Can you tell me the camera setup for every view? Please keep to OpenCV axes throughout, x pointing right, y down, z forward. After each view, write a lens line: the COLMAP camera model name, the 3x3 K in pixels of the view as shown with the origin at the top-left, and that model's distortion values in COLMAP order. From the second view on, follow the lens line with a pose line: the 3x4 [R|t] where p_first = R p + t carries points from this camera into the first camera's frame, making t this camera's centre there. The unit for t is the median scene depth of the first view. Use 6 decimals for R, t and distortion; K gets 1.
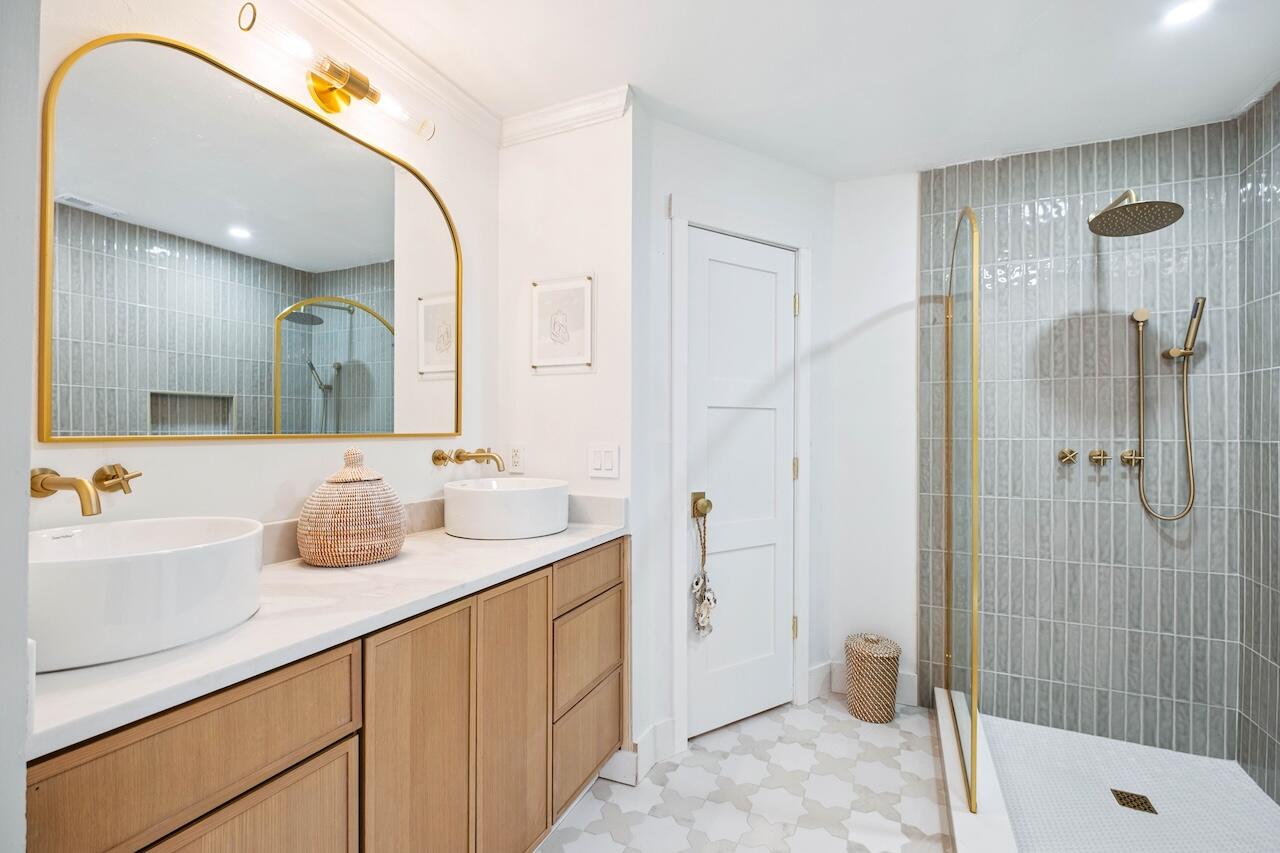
lens RADIAL K [[559.7, 0, 637.4], [0, 559.7, 425.9], [0, 0, 1]] dist [0.004922, -0.005988]
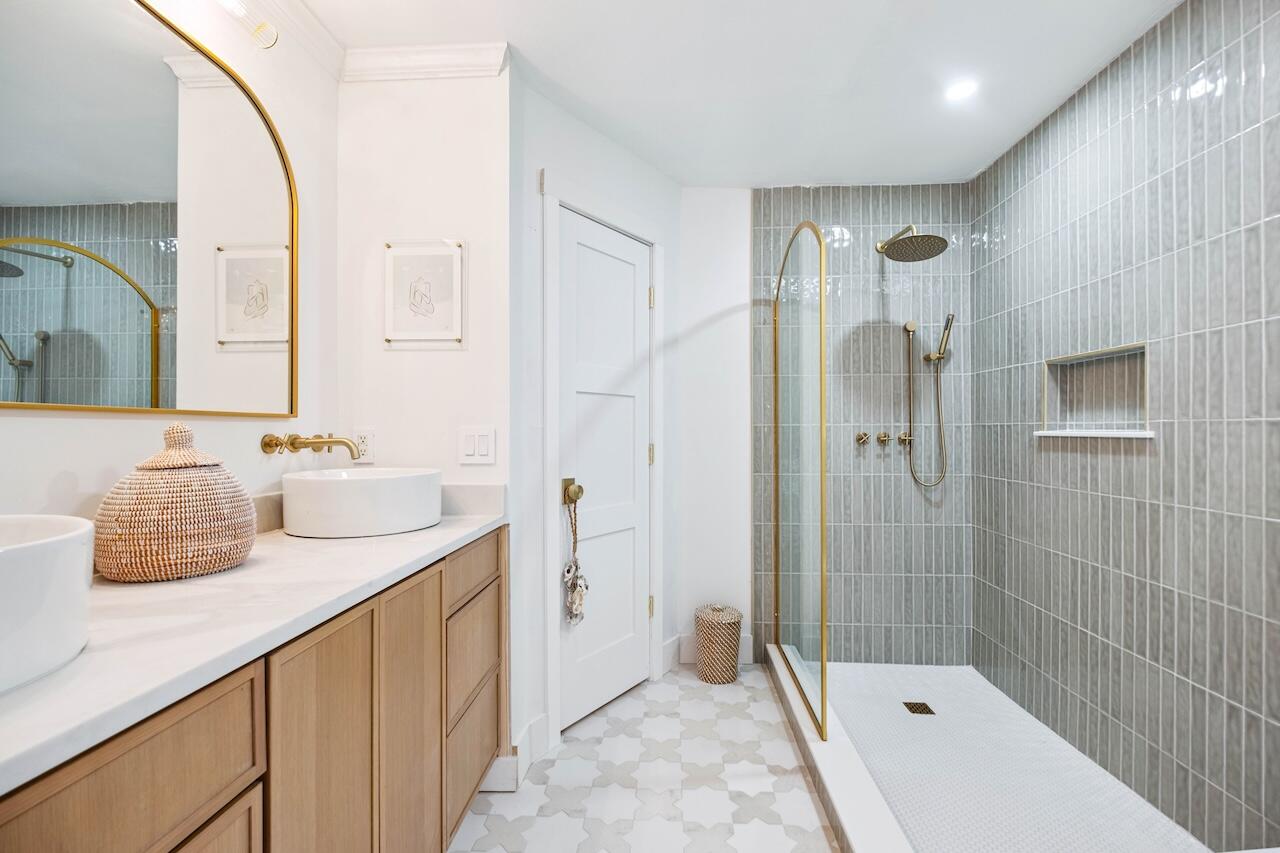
lens RADIAL K [[559.7, 0, 643.0], [0, 559.7, 426.1], [0, 0, 1]] dist [0.004922, -0.005988]
pose [[0.929563, -0.001348, 0.368662, -0.136264], [0.002226, 0.999996, -0.001957, 0.030176], [-0.368657, 0.002640, 0.929562, 0.042672]]
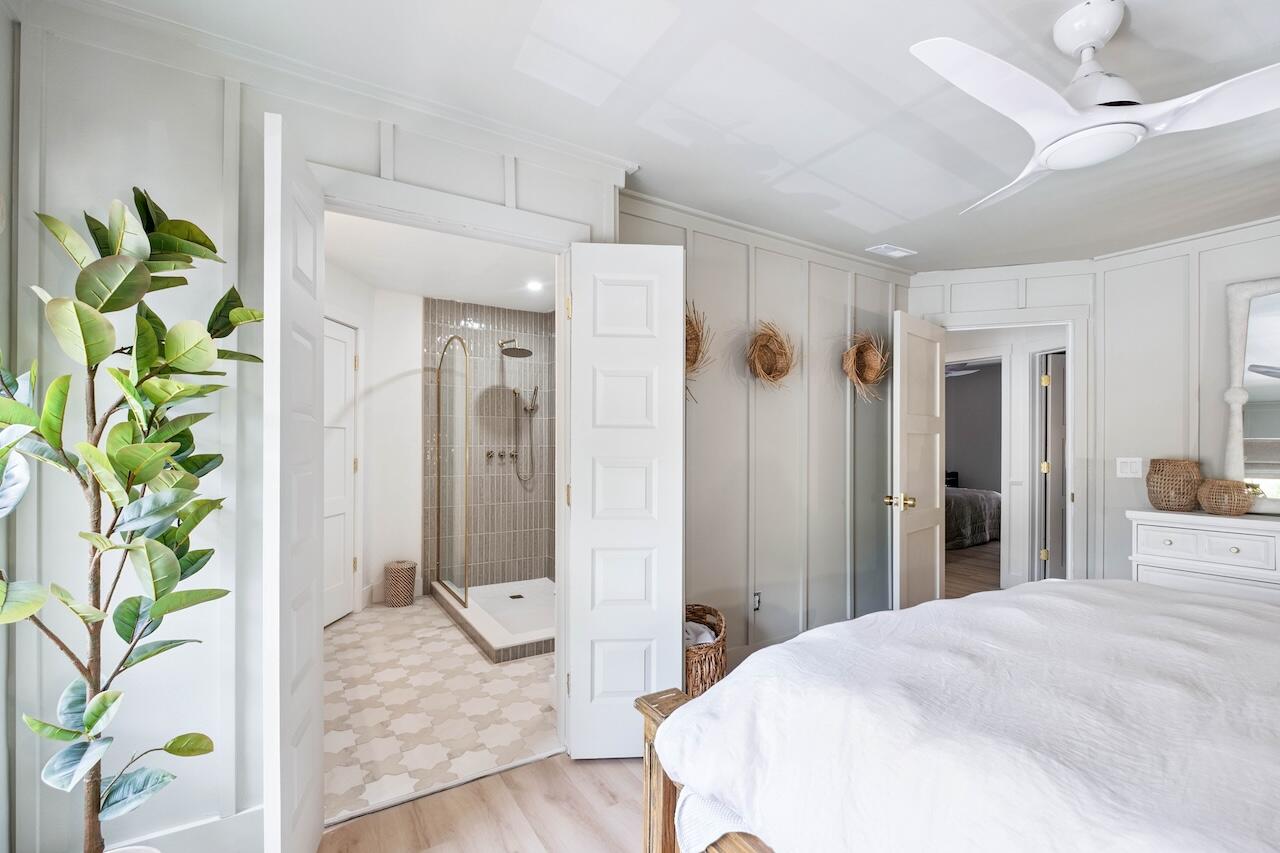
lens RADIAL K [[559.7, 0, 635.2], [0, 559.7, 439.7], [0, 0, 1]] dist [0.004922, -0.005988]
pose [[0.559708, 0.005408, 0.828672, -0.702339], [-0.002475, 0.999985, -0.004855, 0.009887], [-0.828686, 0.000667, 0.559713, -0.655945]]
